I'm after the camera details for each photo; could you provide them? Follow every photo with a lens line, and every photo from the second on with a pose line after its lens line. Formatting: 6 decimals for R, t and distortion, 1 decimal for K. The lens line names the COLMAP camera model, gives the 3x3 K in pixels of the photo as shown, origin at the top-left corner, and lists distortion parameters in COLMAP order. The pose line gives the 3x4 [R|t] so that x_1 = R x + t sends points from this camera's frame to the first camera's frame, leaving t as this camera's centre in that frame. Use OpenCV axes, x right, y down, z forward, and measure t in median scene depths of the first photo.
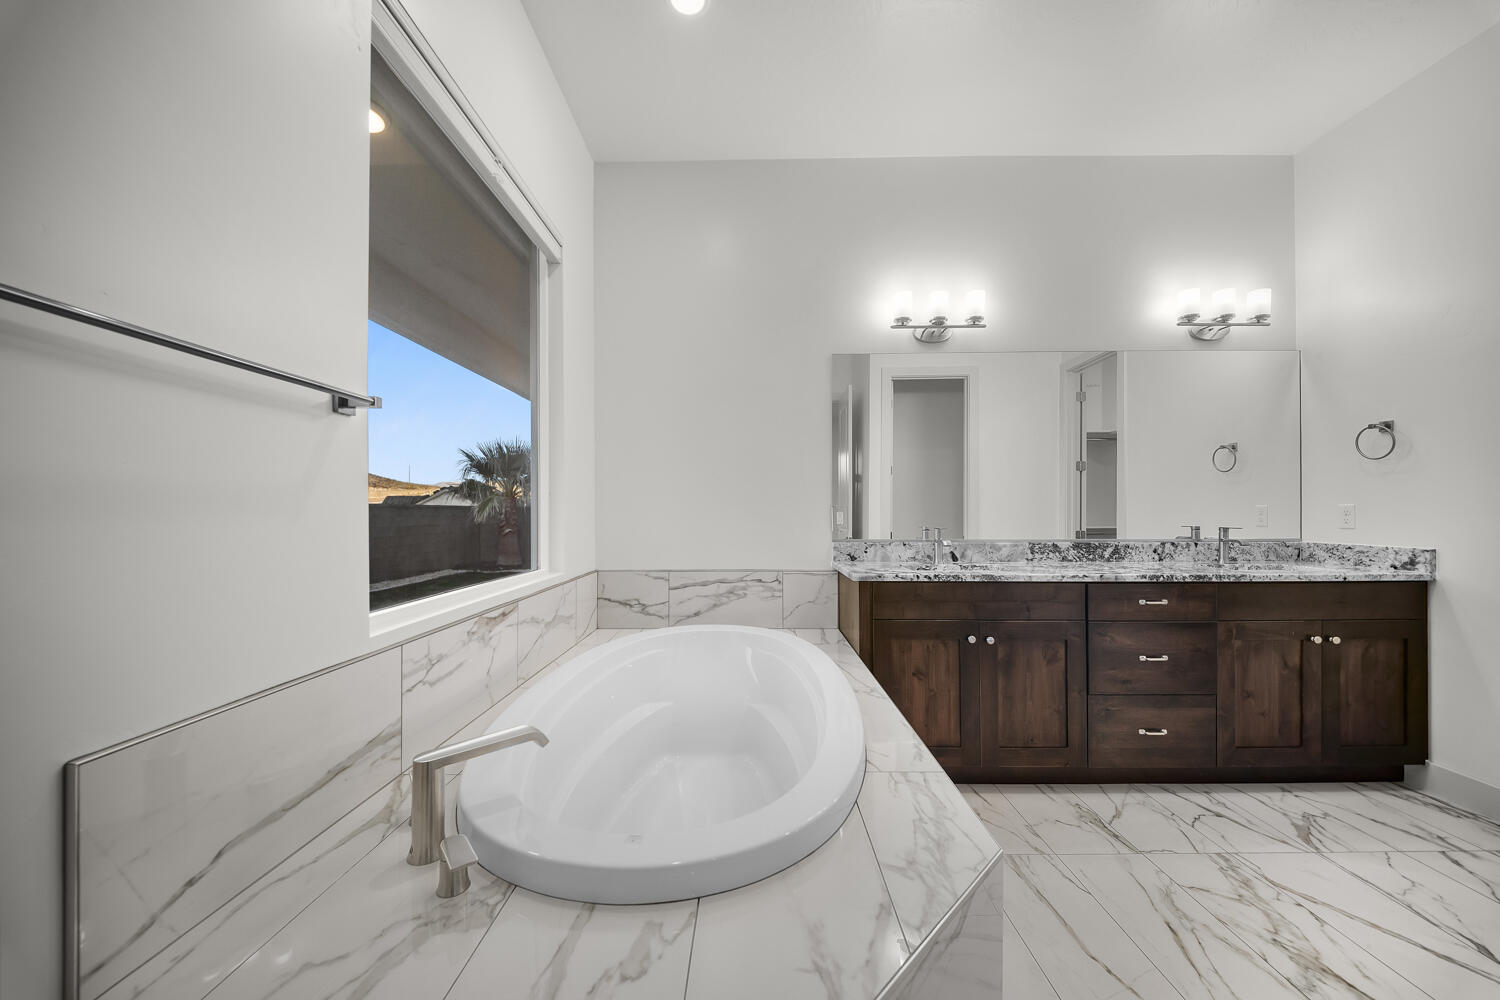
lens RADIAL K [[525.5, 0, 746.6], [0, 525.5, 510.5], [0, 0, 1]] dist [0.003236, -0.004601]
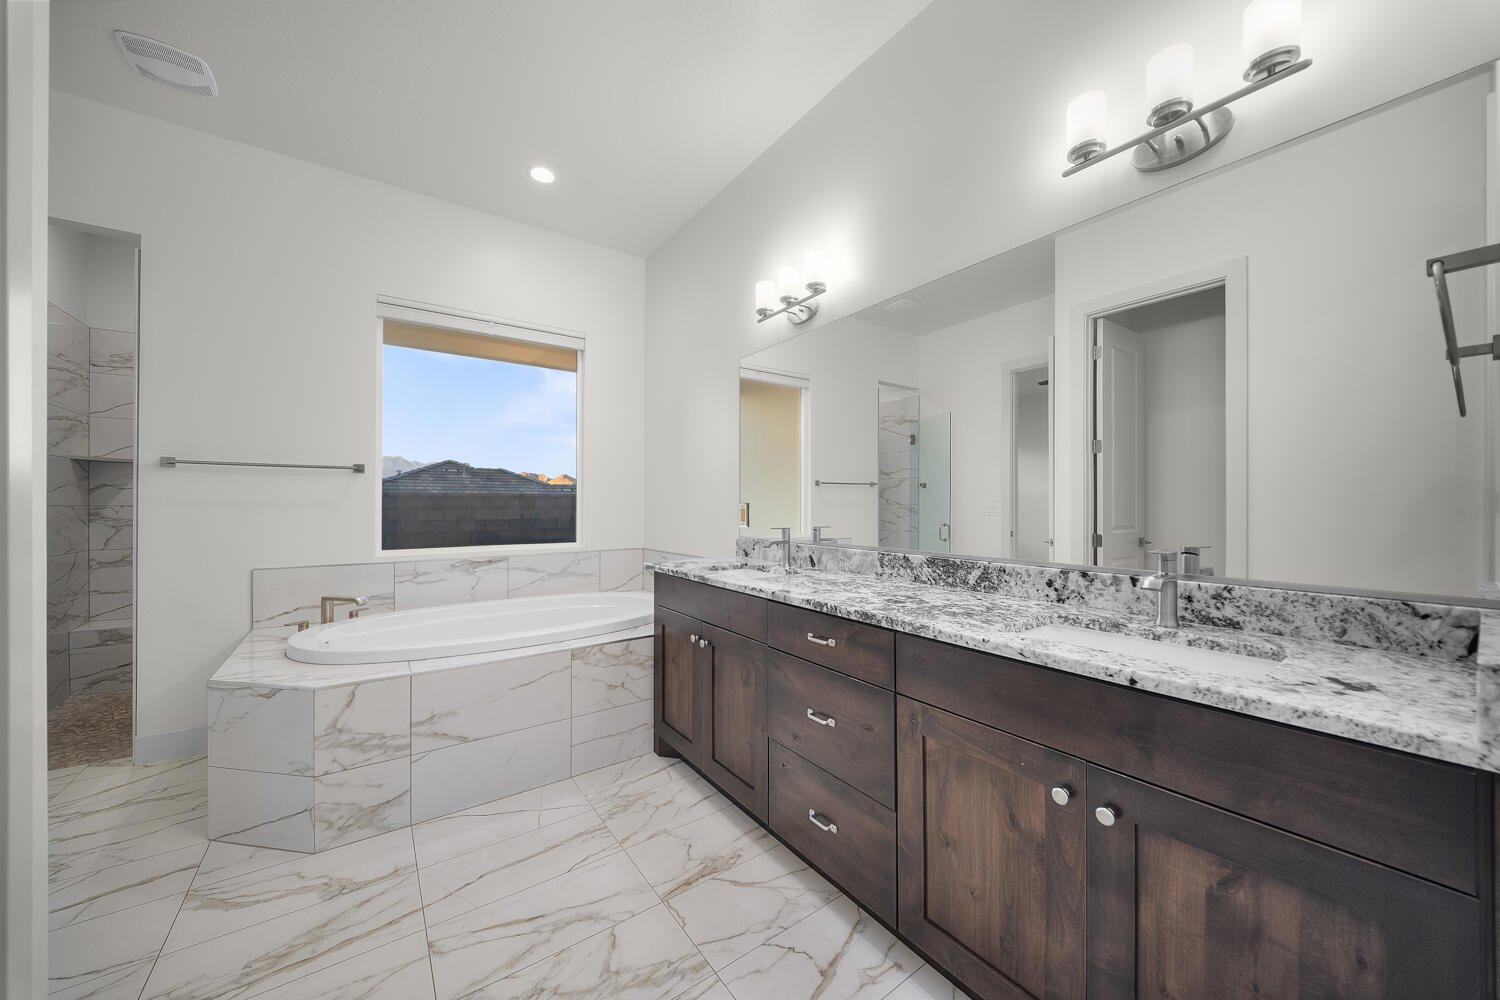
lens RADIAL K [[525.5, 0, 742.7], [0, 525.5, 500.9], [0, 0, 1]] dist [0.003236, -0.004601]
pose [[0.589531, -0.000619, -0.807746, 1.228183], [0.001842, 0.999998, 0.000578, -0.015632], [0.807744, -0.001829, 0.589531, 0.467853]]
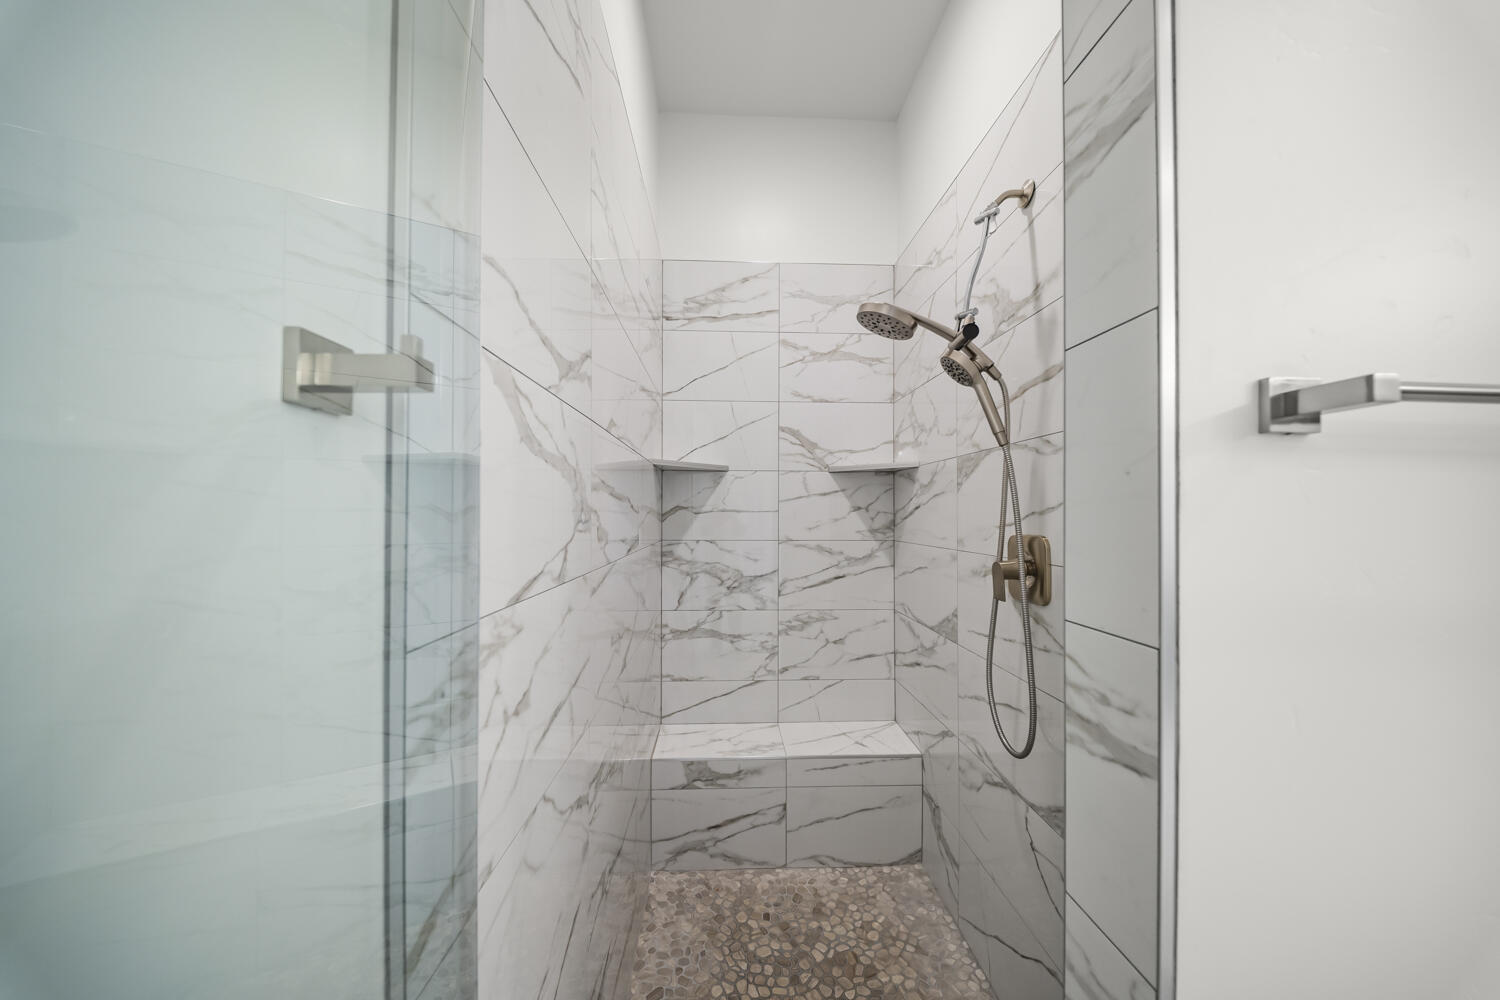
lens RADIAL K [[525.5, 0, 751.7], [0, 525.5, 506.6], [0, 0, 1]] dist [0.003236, -0.004601]
pose [[0.056107, -0.009243, -0.998382, -0.166025], [0.000120, 0.999957, -0.009250, -0.057436], [0.998425, 0.000399, 0.056105, -0.070991]]
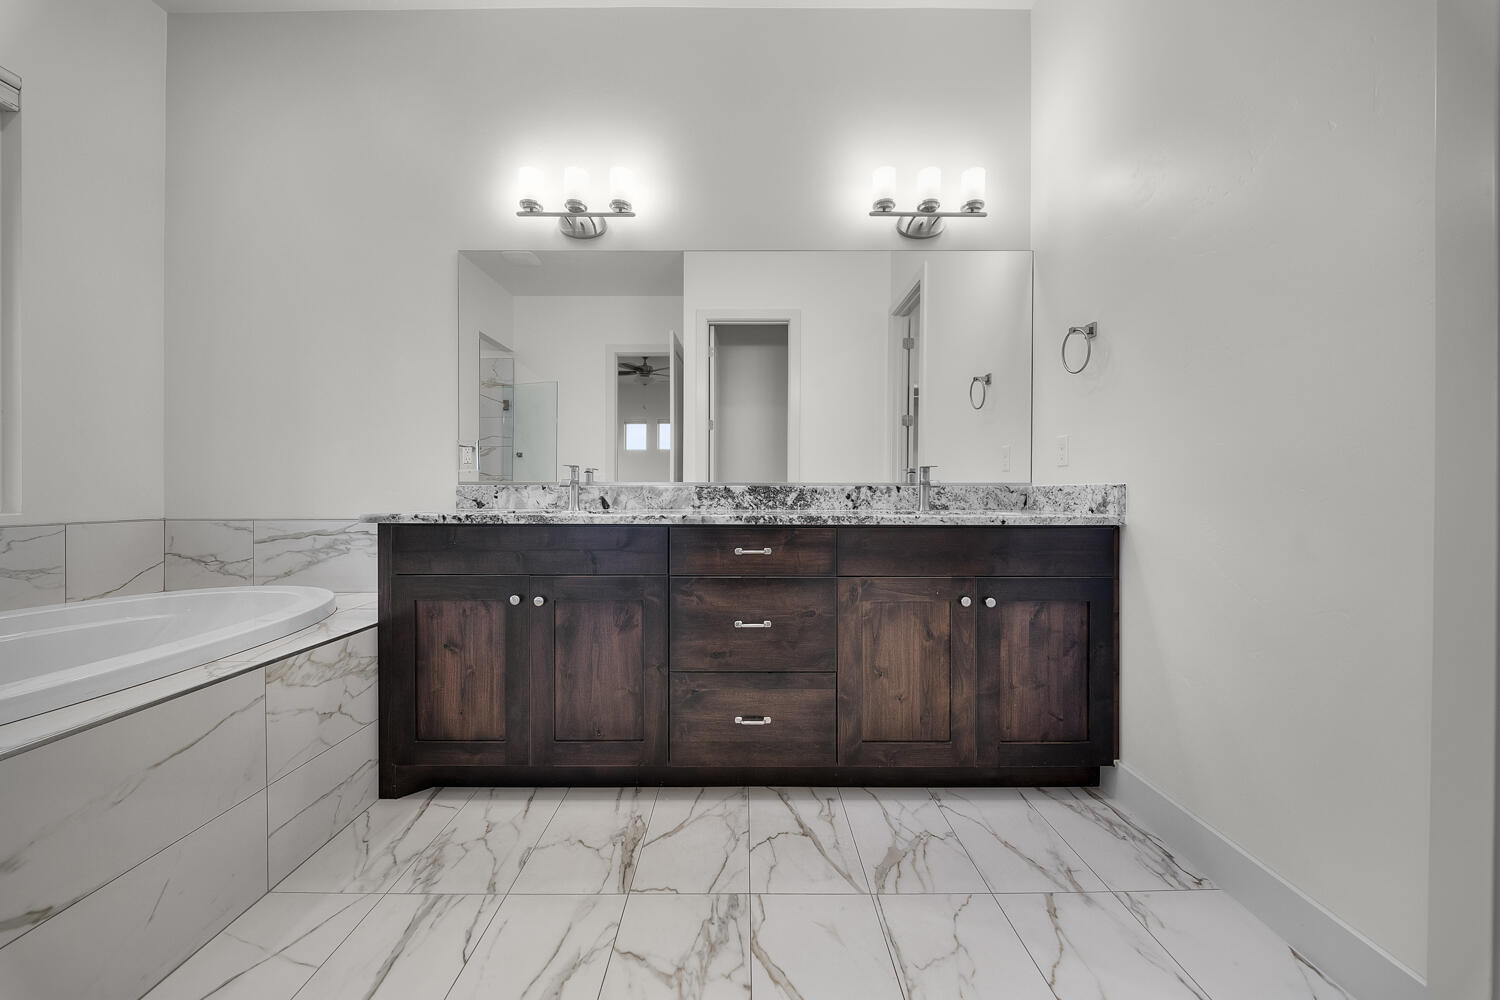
lens RADIAL K [[525.5, 0, 744.6], [0, 525.5, 497.3], [0, 0, 1]] dist [0.003236, -0.004601]
pose [[0.999894, 0.004463, 0.013857, 0.714283], [-0.004582, 0.999953, 0.008549, 0.084607], [-0.013818, -0.008612, 0.999867, 0.226854]]
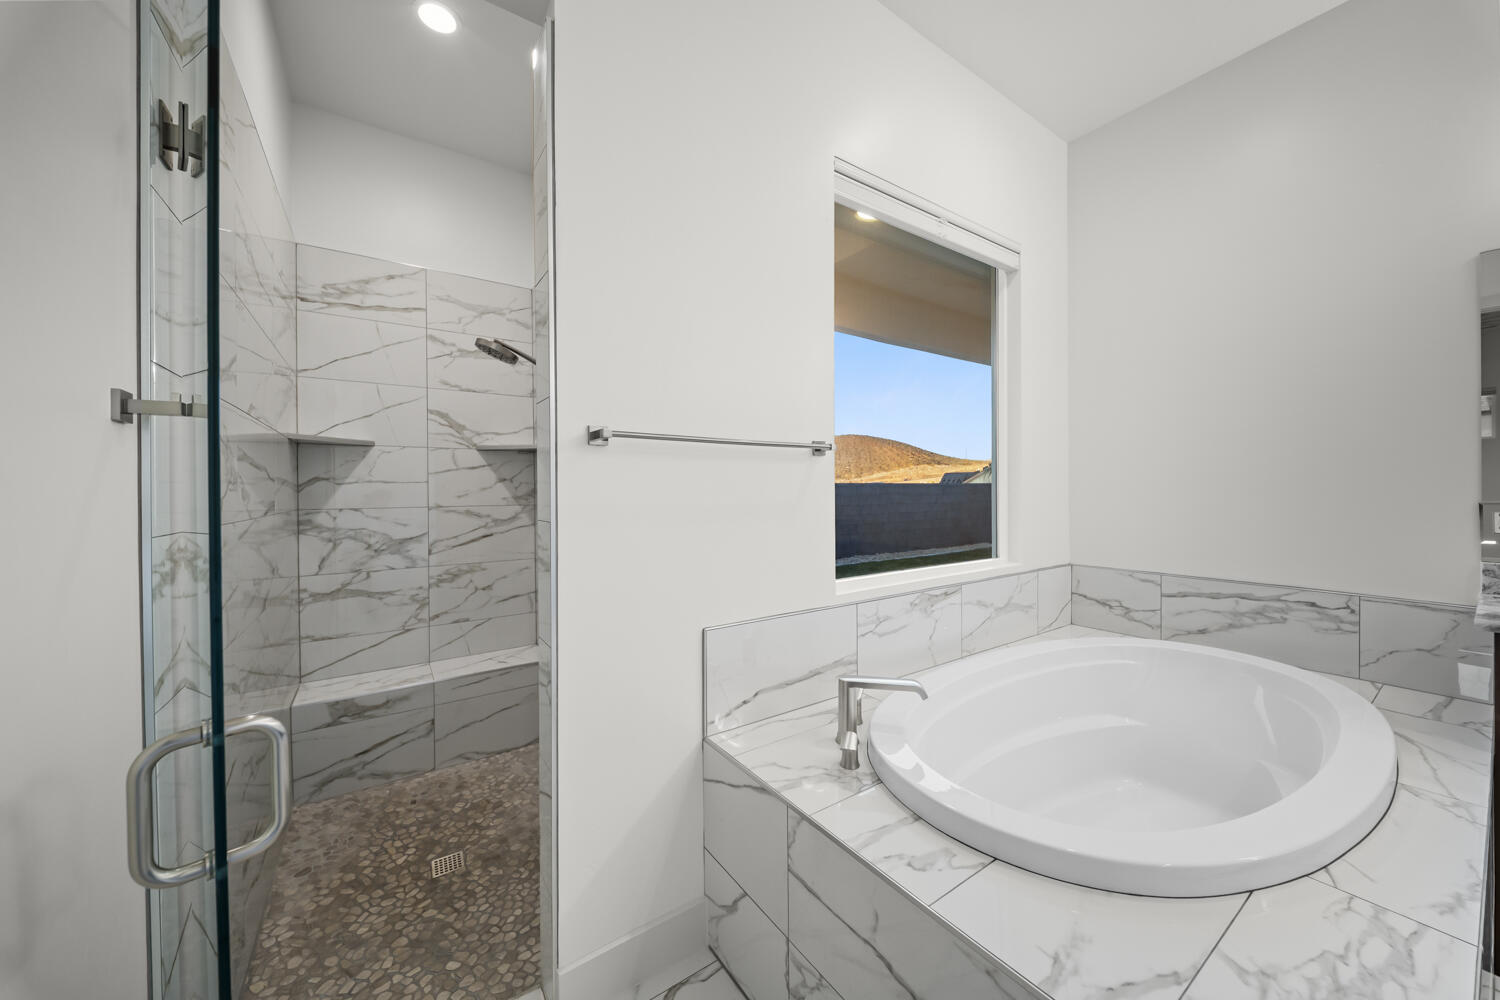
lens RADIAL K [[525.5, 0, 750.1], [0, 525.5, 489.6], [0, 0, 1]] dist [0.003236, -0.004601]
pose [[0.573958, -0.000991, -0.818884, 0.205692], [0.009076, 0.999946, 0.005152, -0.040523], [0.818835, -0.010389, 0.573935, -0.048248]]
